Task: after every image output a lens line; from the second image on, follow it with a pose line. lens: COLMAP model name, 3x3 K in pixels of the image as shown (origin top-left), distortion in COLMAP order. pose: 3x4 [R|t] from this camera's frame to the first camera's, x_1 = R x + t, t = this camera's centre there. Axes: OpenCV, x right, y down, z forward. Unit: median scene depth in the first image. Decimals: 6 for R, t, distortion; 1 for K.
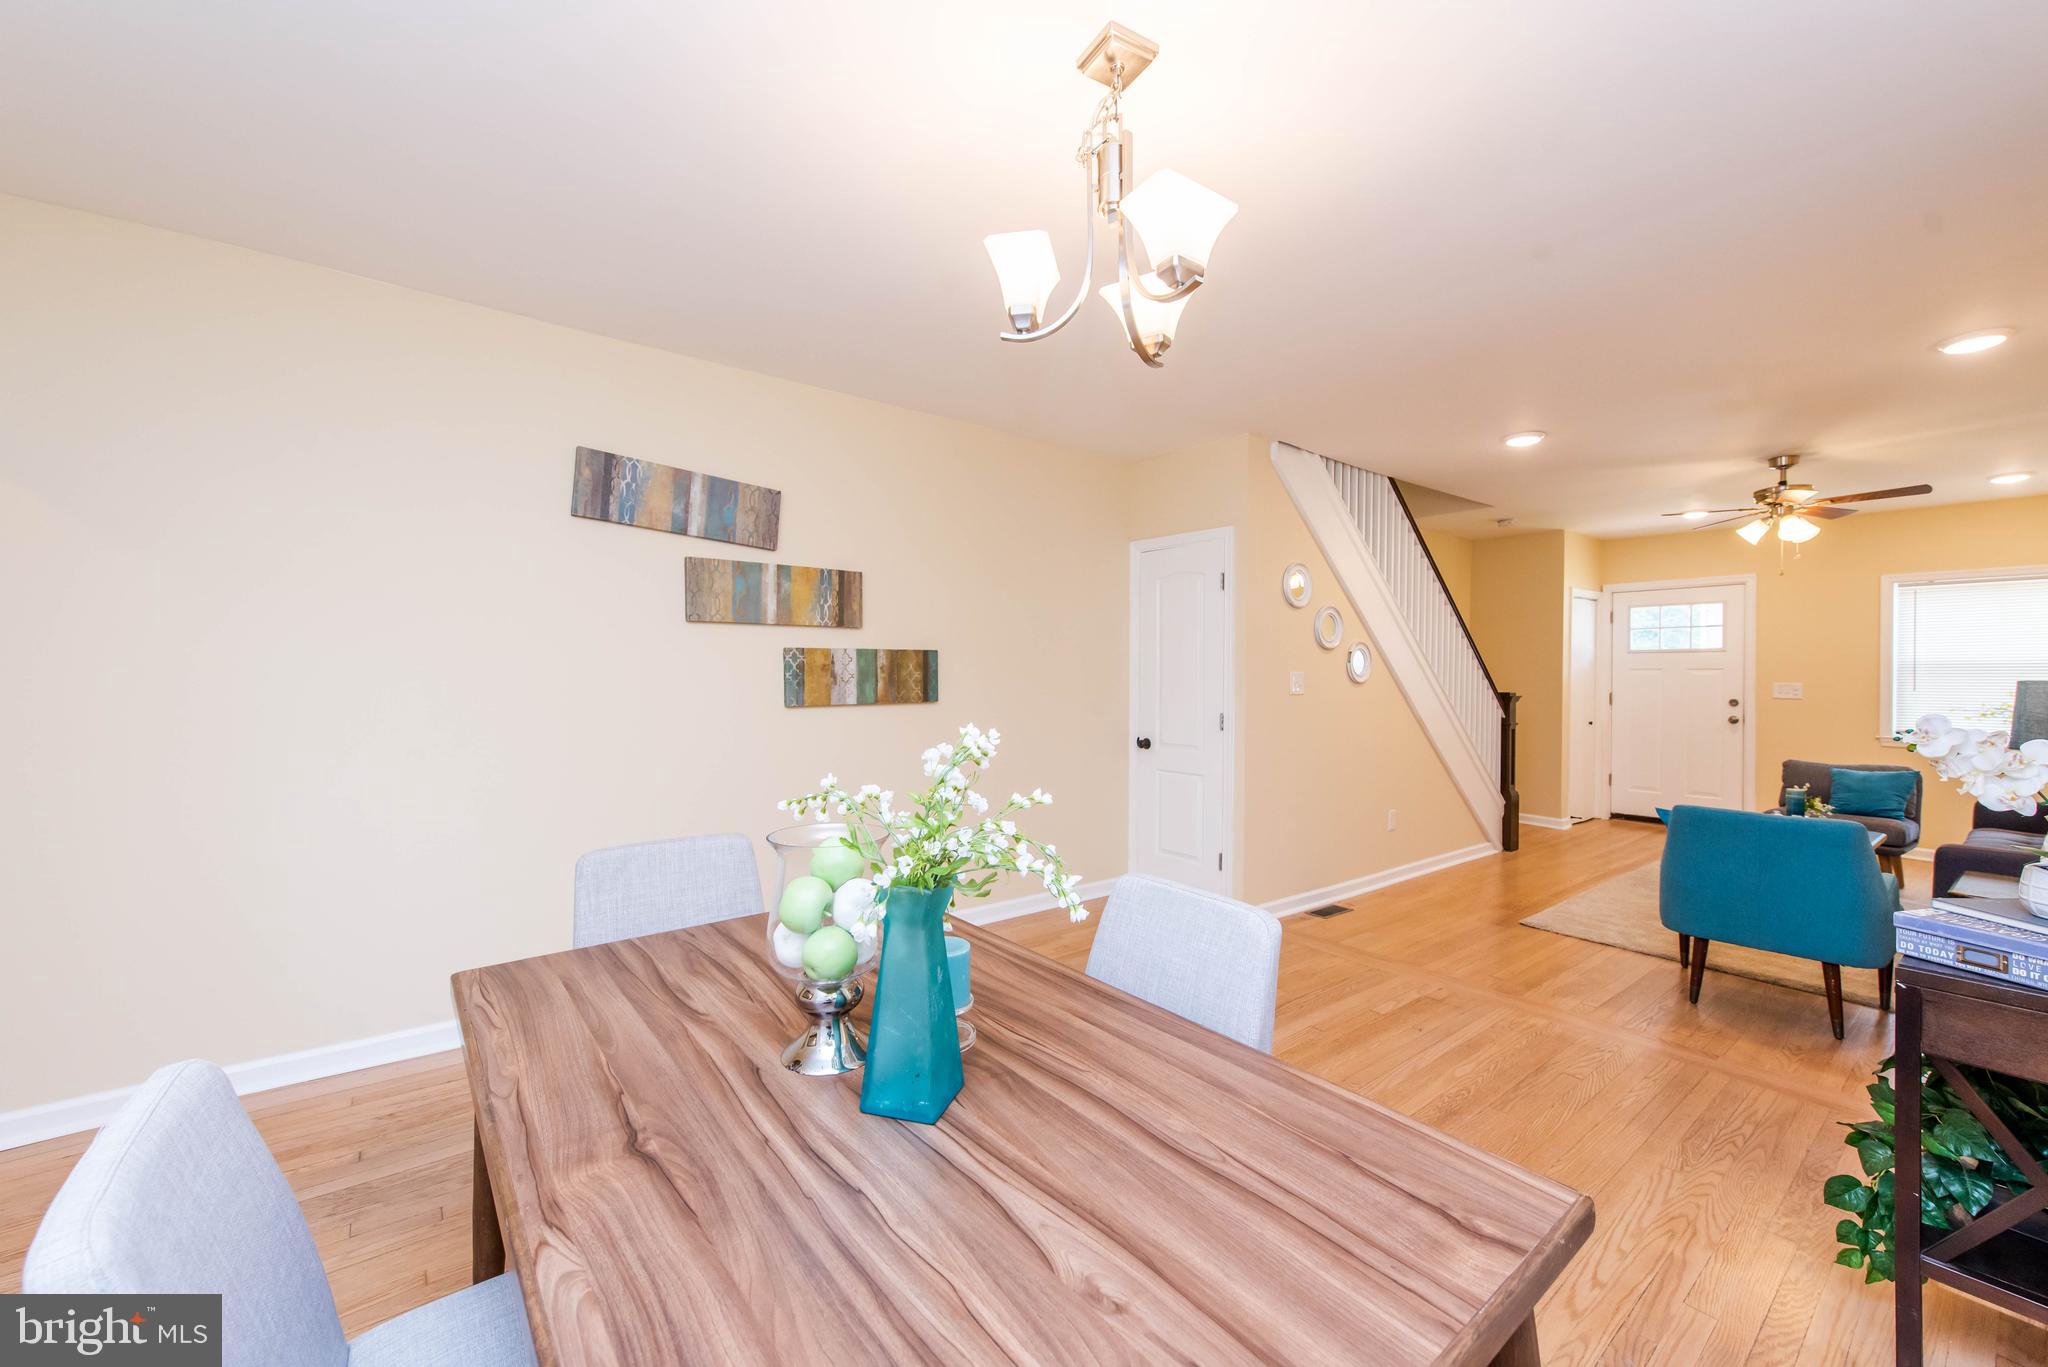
lens RADIAL K [[800.1, 0, 1024.5], [0, 800.1, 685.2], [0, 0, 1]] dist [0.012948, -0.003491]
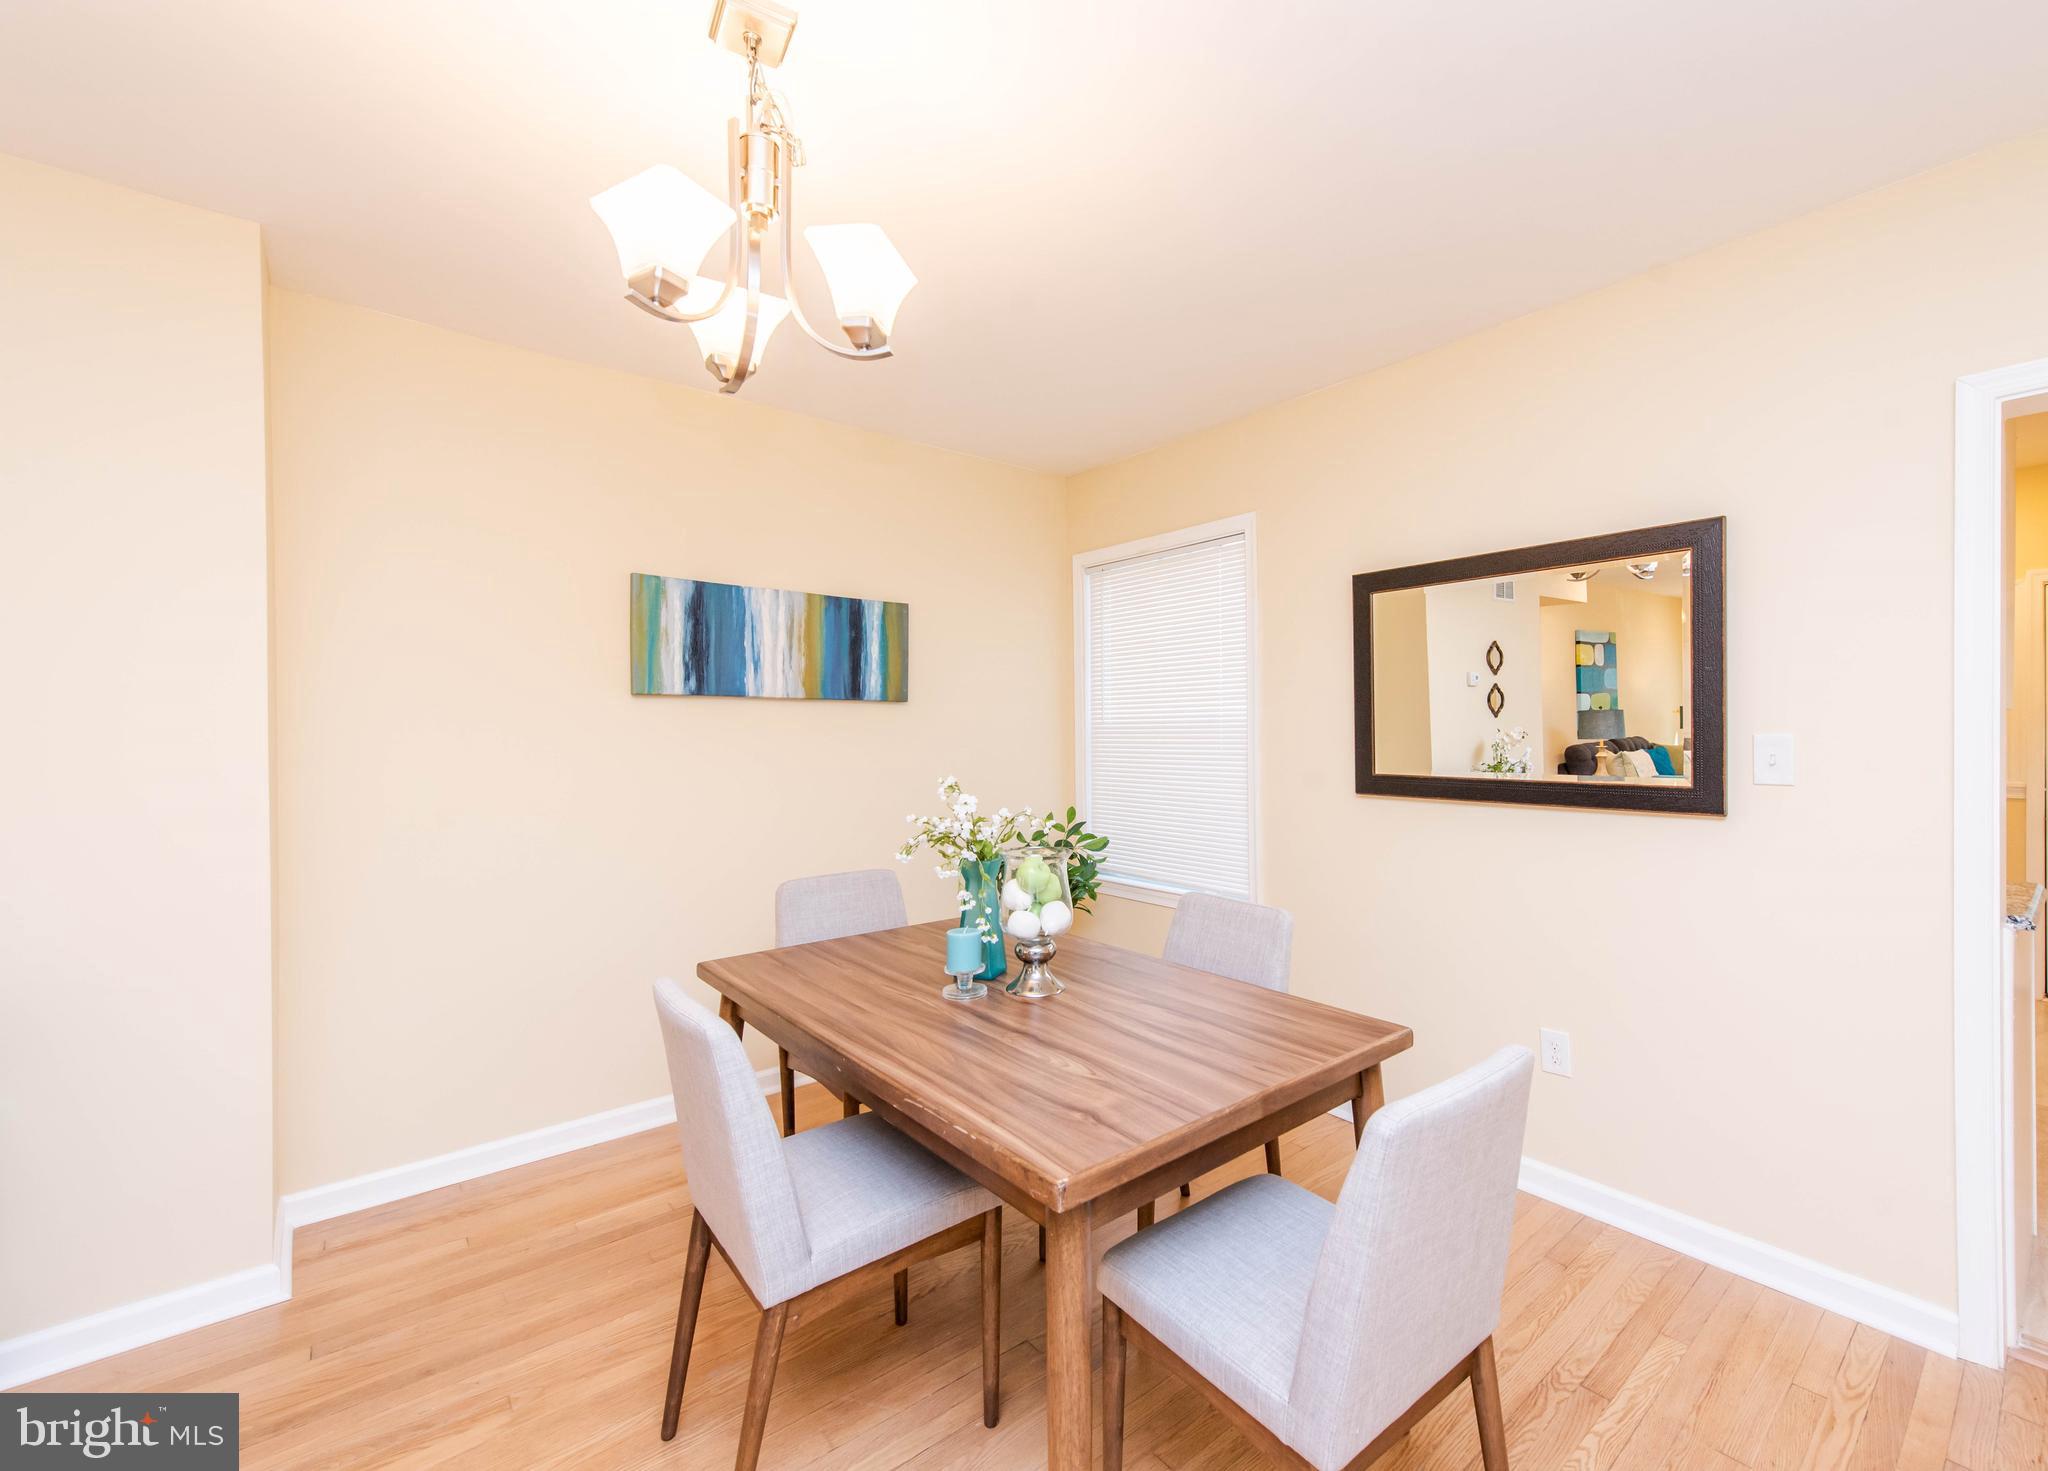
lens RADIAL K [[863.5, 0, 1103.0], [0, 863.5, 732.2], [0, 0, 1]] dist [0.010481, -0.001366]
pose [[-0.998561, 0.000302, -0.053630, -0.065678], [-0.000351, 0.999926, 0.012170, -0.017664], [0.053630, 0.012172, -0.998487, 0.628307]]
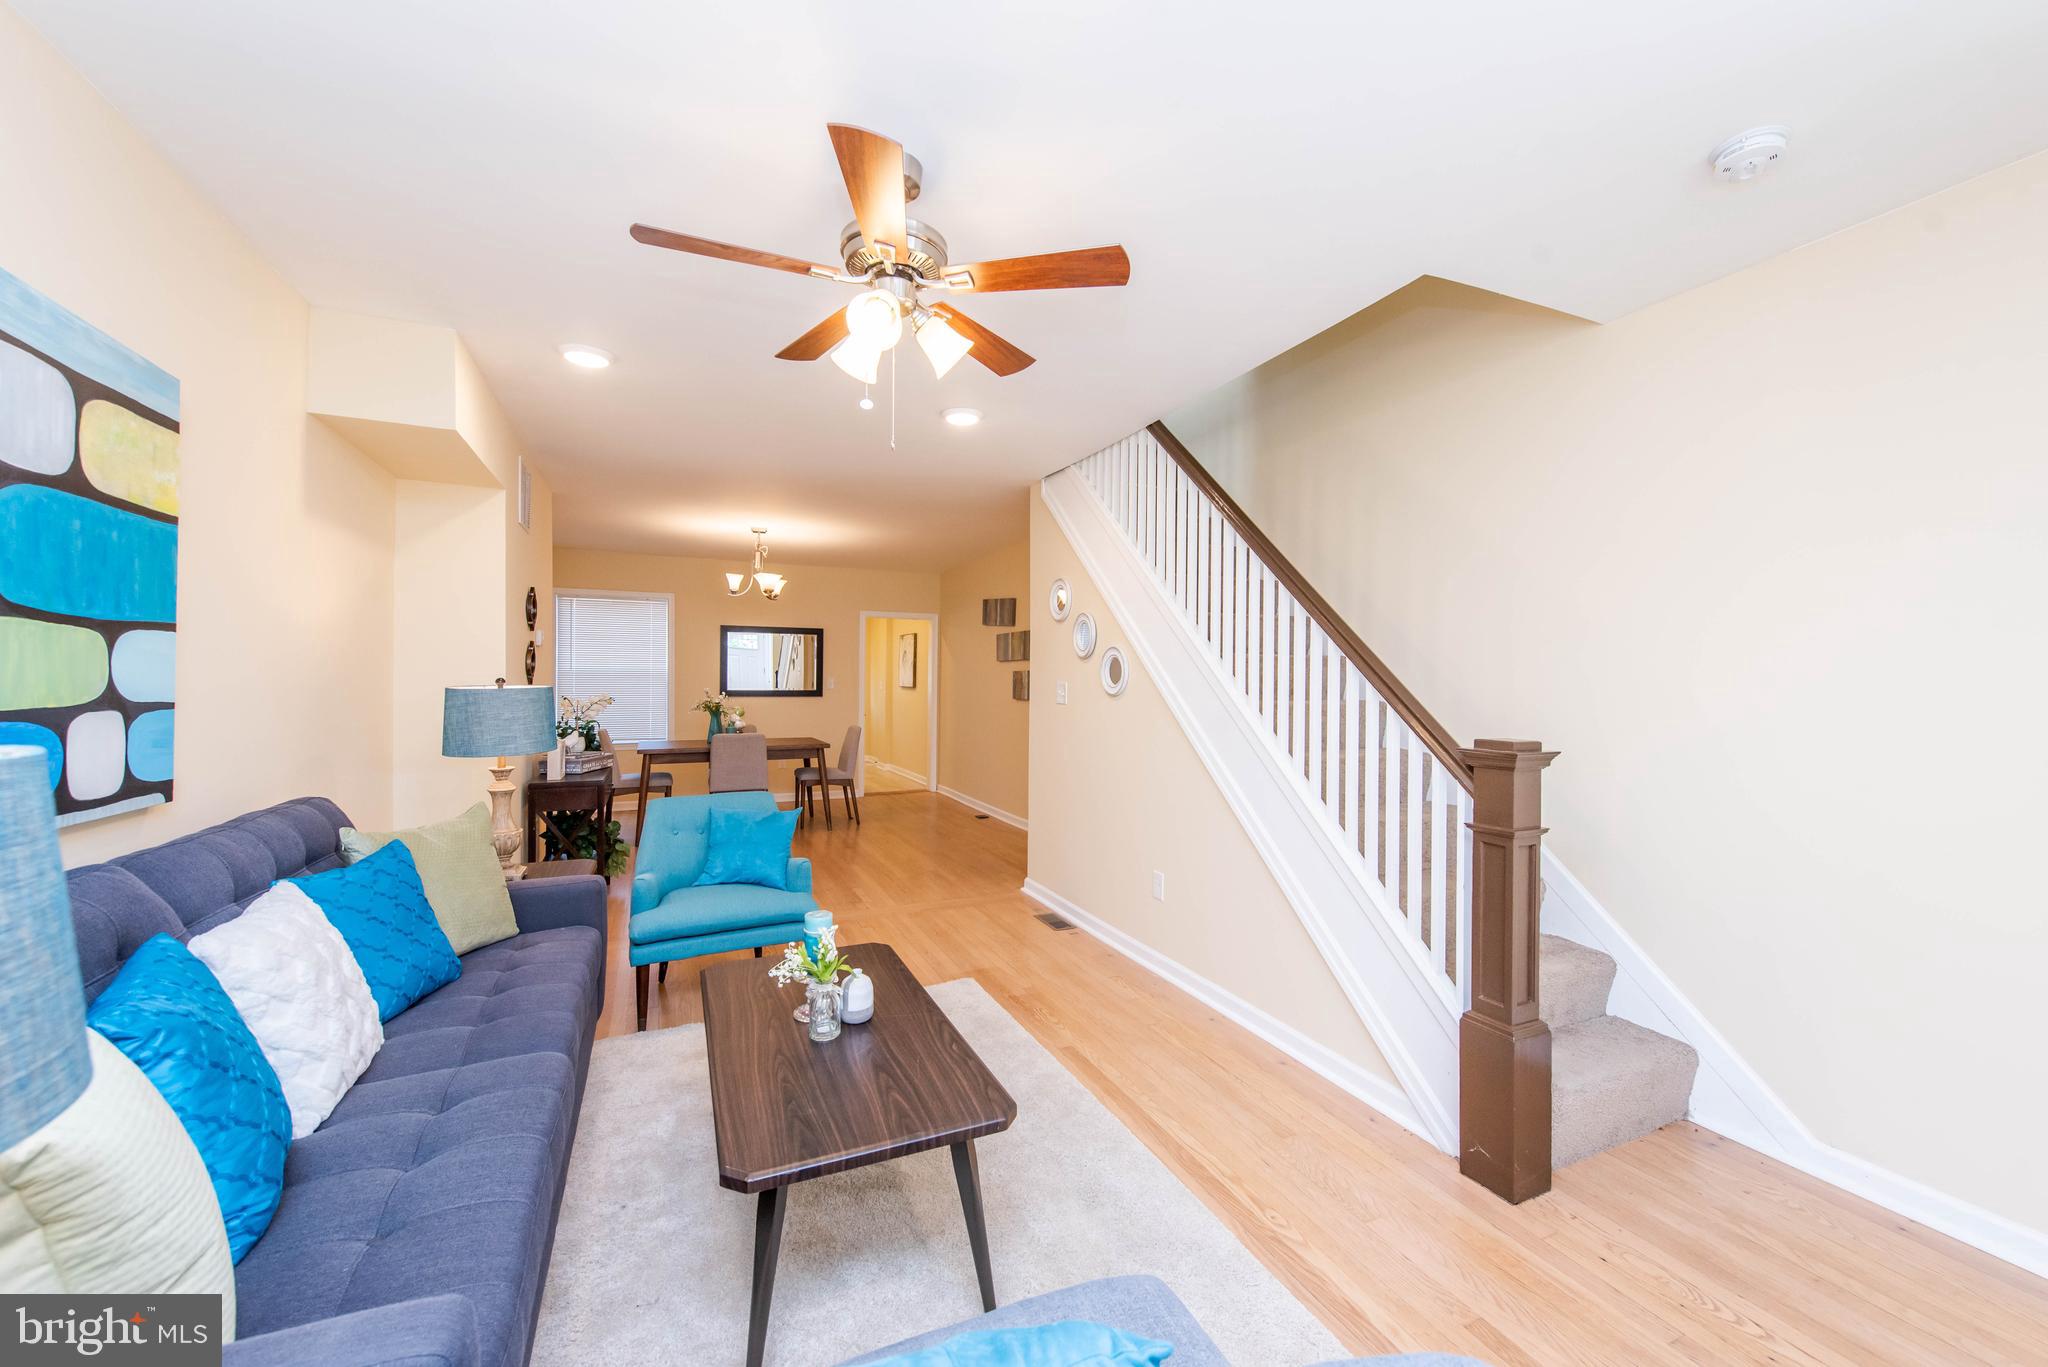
lens RADIAL K [[800.1, 0, 1028.5], [0, 800.1, 682.8], [0, 0, 1]] dist [0.012948, -0.003491]
pose [[-0.237168, -0.001842, -0.971467, 1.212320], [-0.020539, 0.999784, 0.003119, -0.015410], [0.971252, 0.020693, -0.237154, 1.070176]]
